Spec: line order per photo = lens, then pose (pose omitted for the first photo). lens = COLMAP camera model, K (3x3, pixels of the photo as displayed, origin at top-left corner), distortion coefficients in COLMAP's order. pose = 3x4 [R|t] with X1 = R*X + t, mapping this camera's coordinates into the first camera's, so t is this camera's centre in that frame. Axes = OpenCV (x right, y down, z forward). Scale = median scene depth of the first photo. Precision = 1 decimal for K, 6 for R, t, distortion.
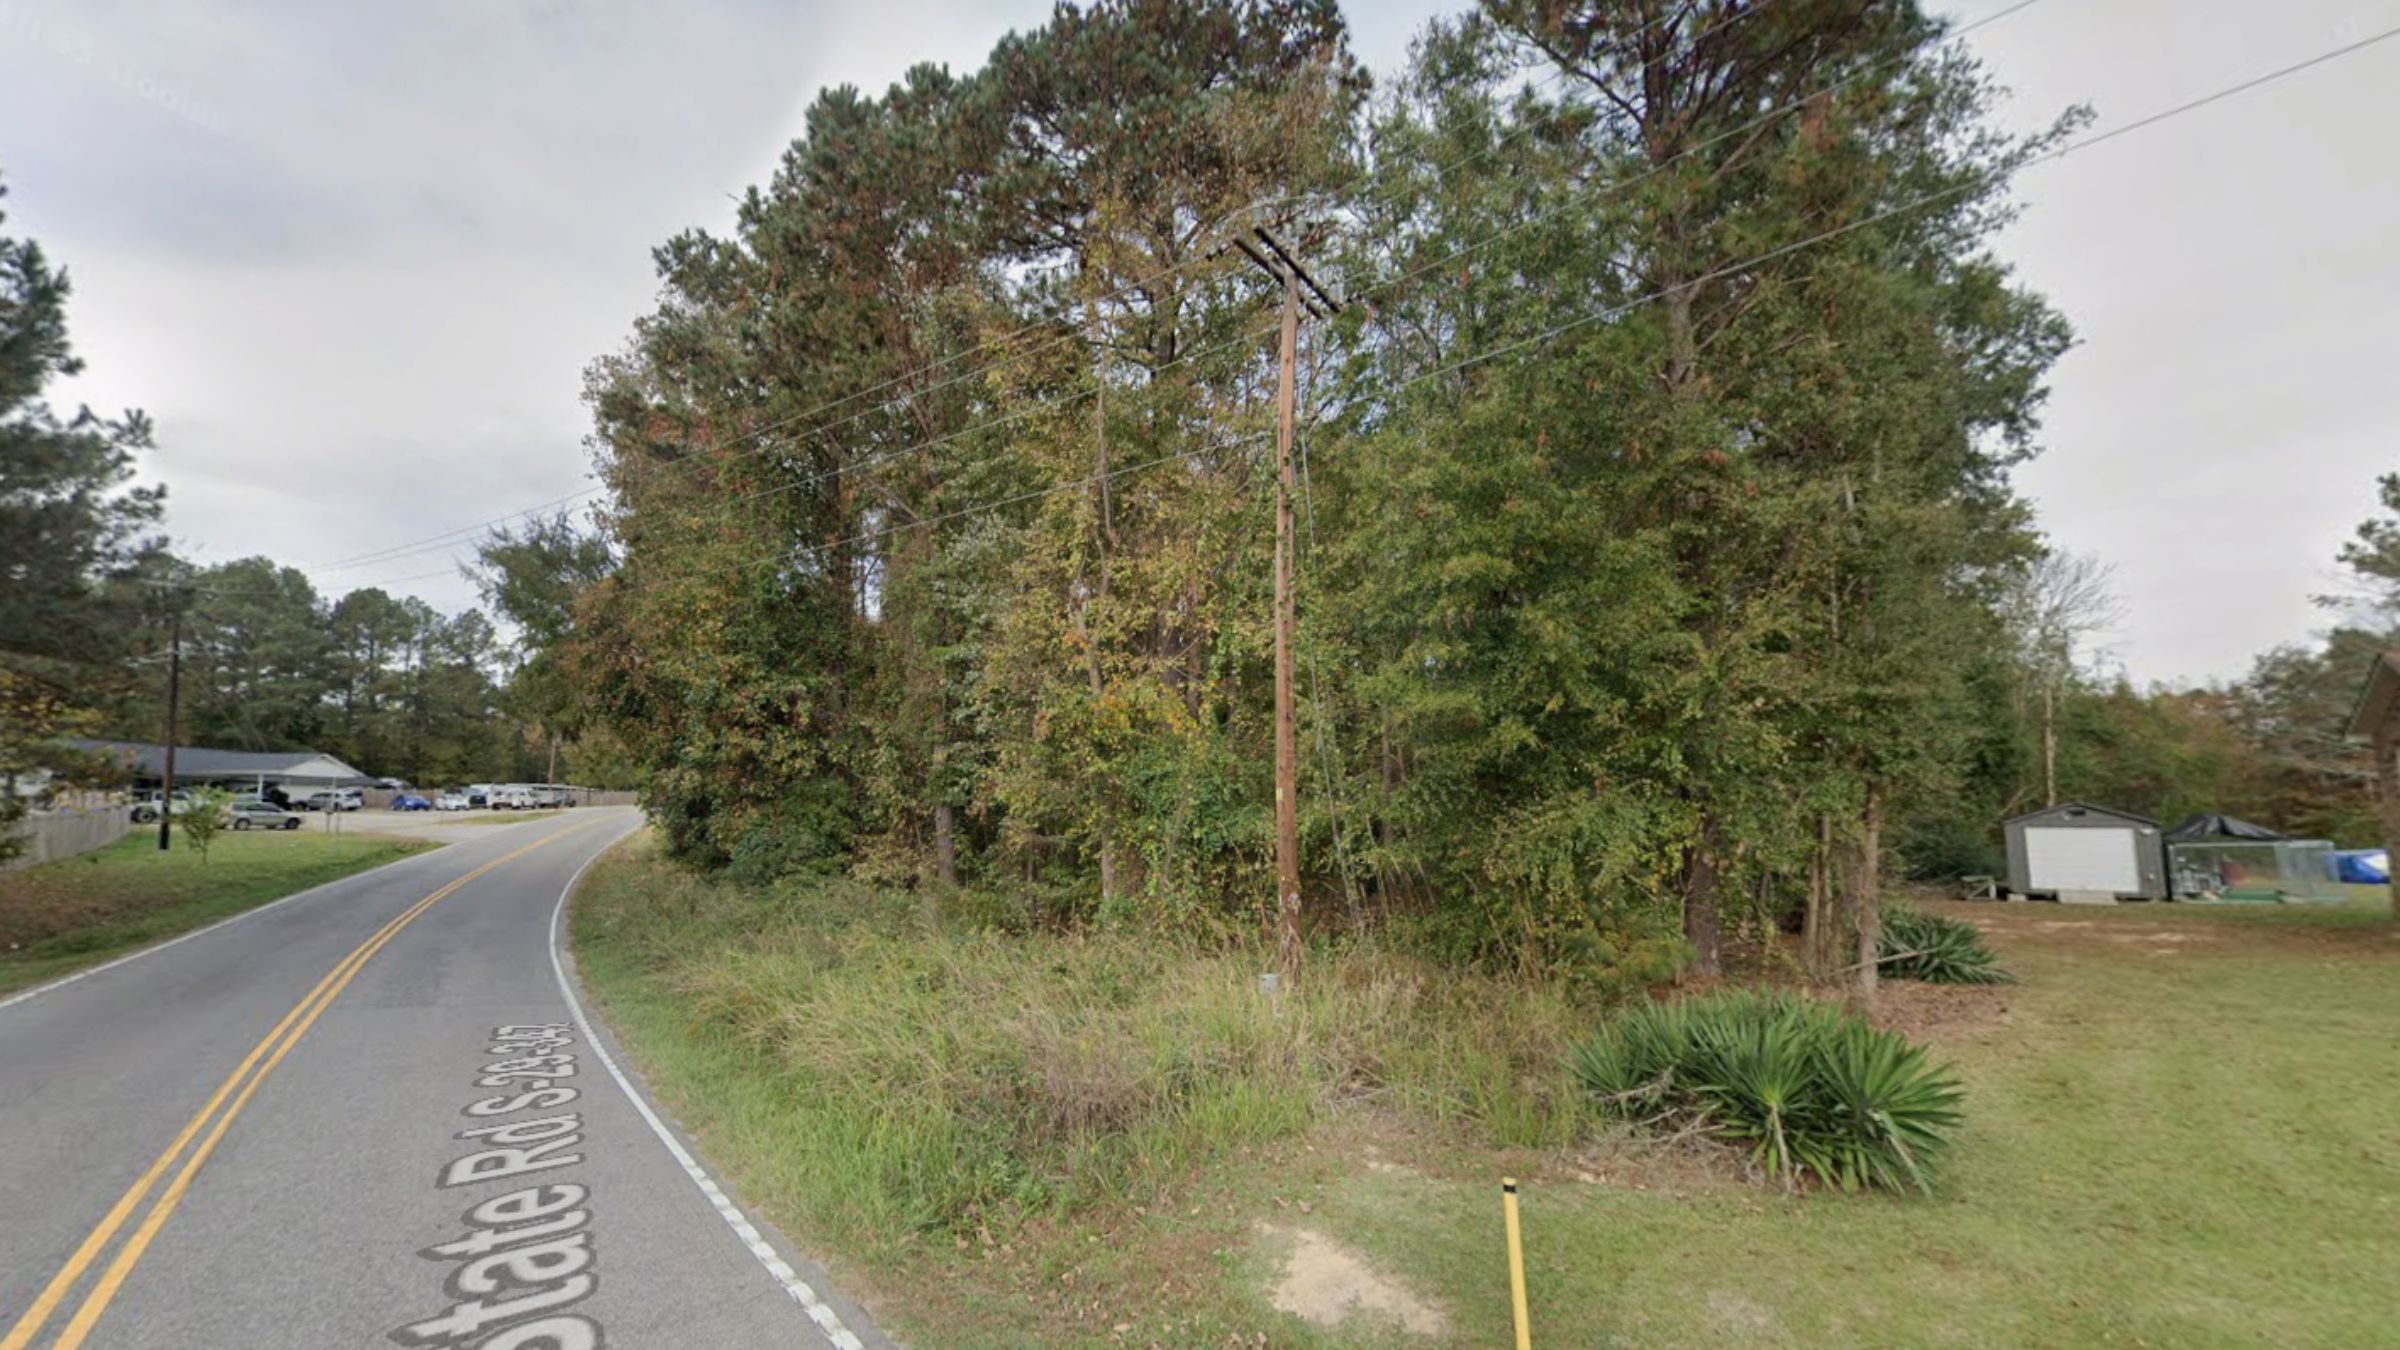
lens RADIAL K [[963.5, 0, 1150.8], [0, 963.5, 774.1], [0, 0, 1]] dist [-0.001834, 0.000037]
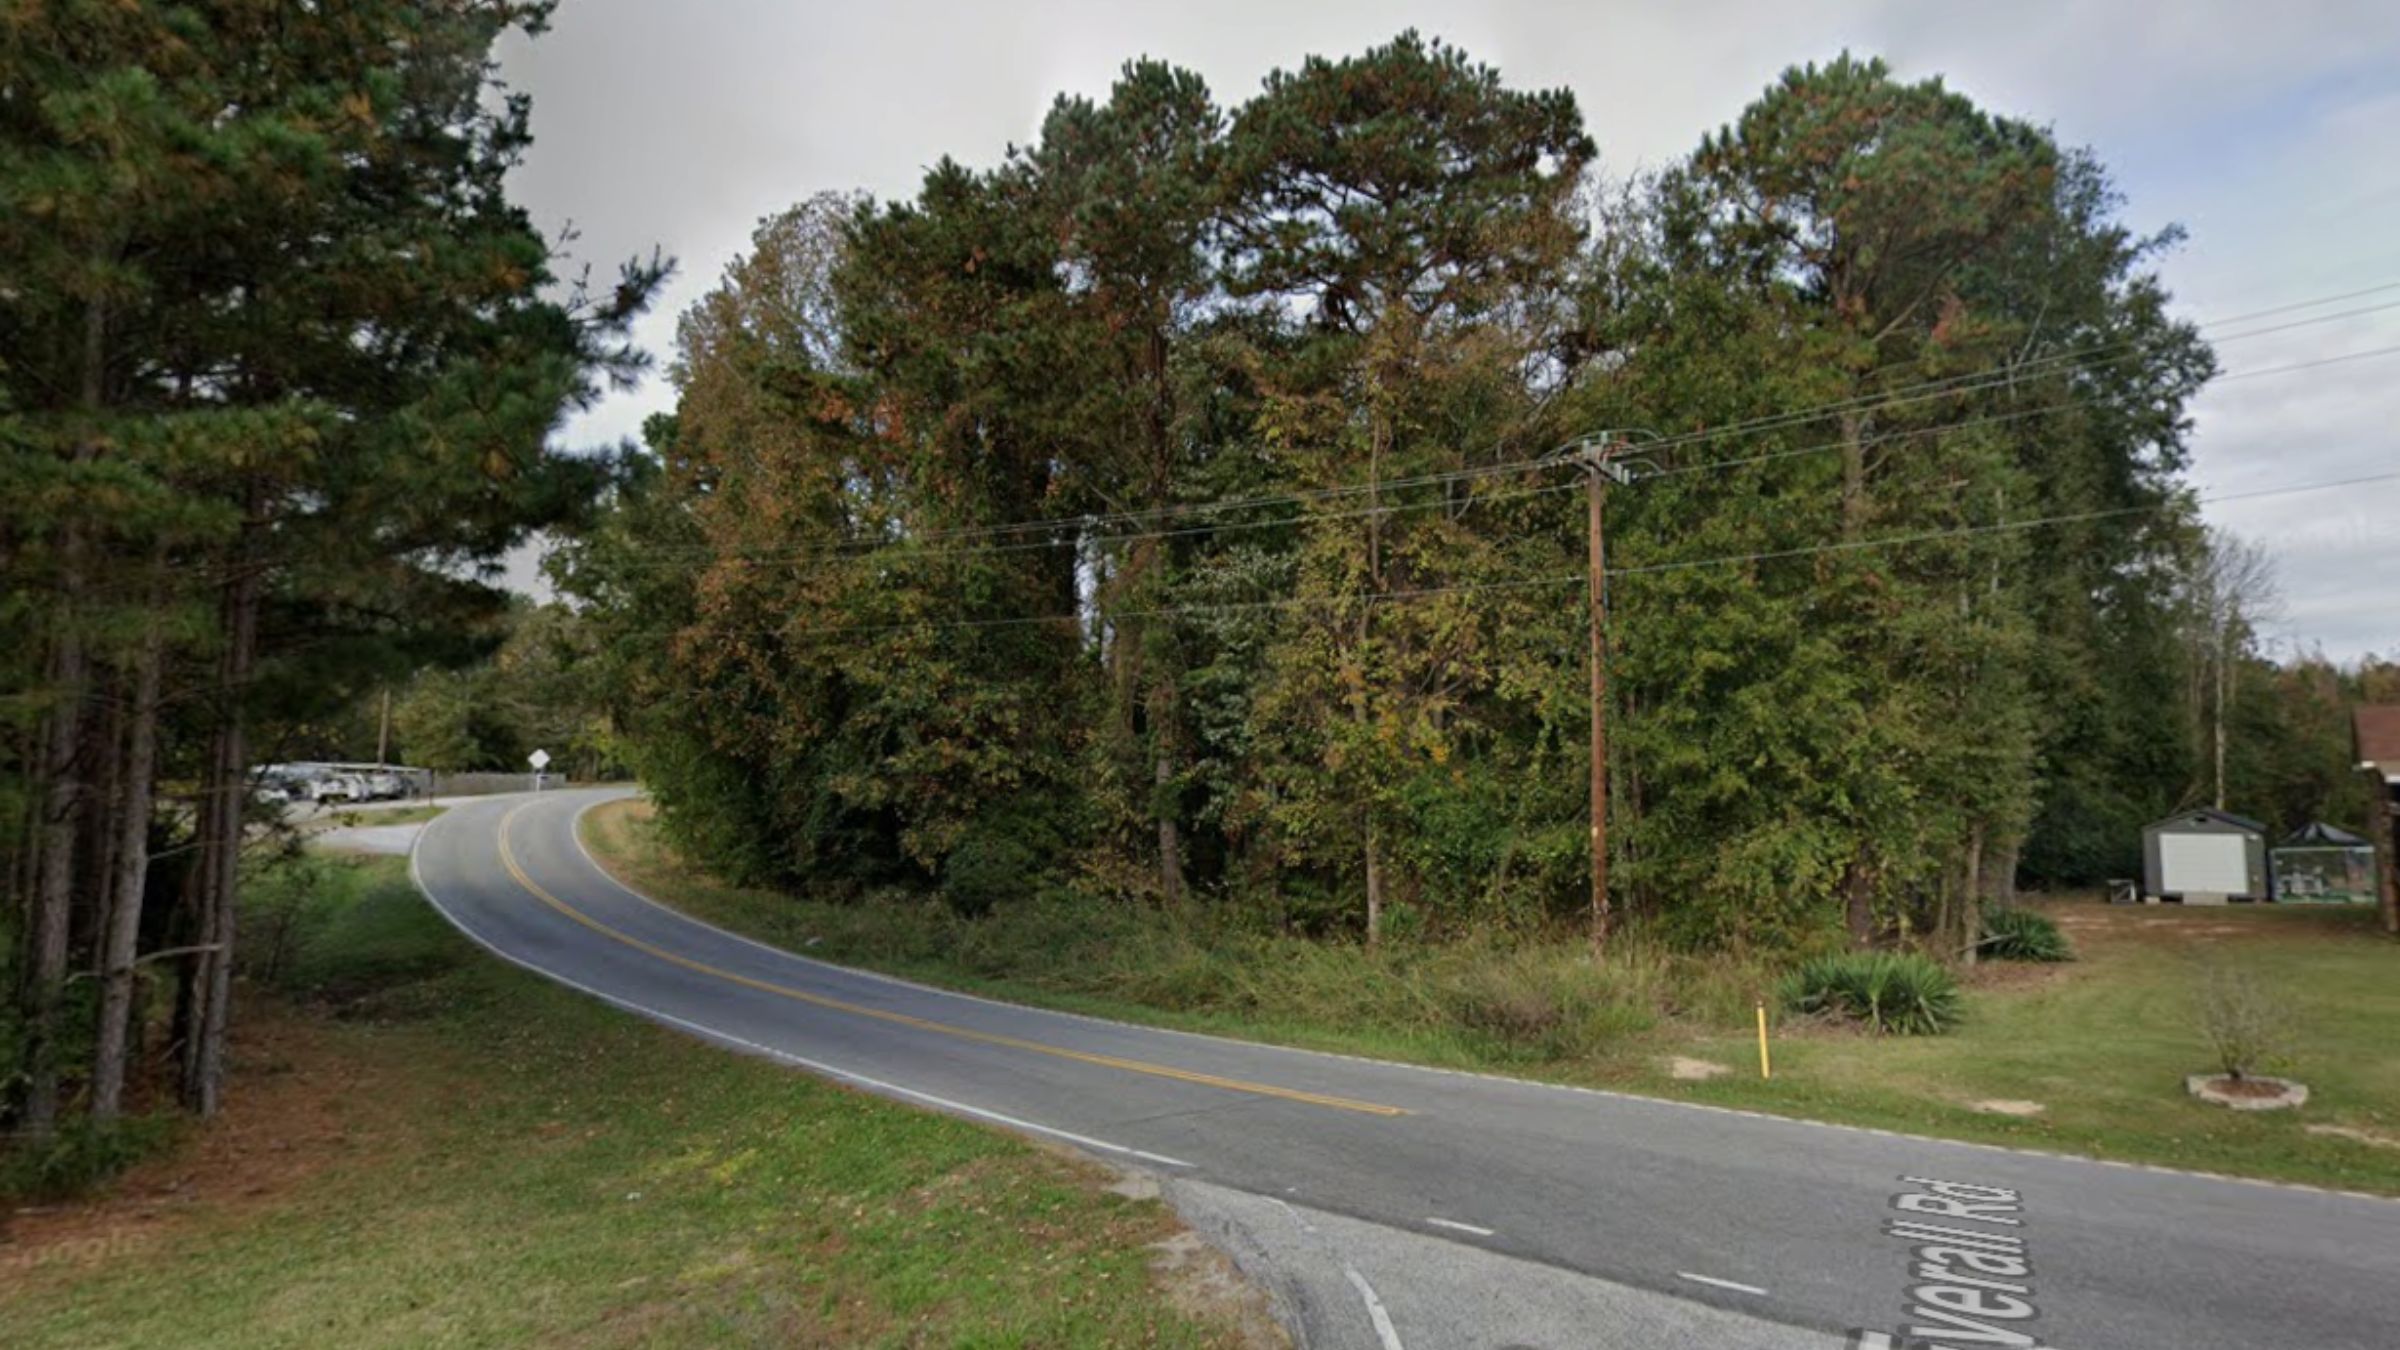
lens RADIAL K [[2150.0, 0, 1200.0], [0, 2150.0, 675.0], [0, 0, 1]] dist [0.000348, -0.002761]
pose [[0.983030, 0.007784, 0.183278, -0.772033], [-0.009471, 0.999920, 0.008333, -0.176443], [-0.183198, -0.009927, 0.983026, -1.550104]]
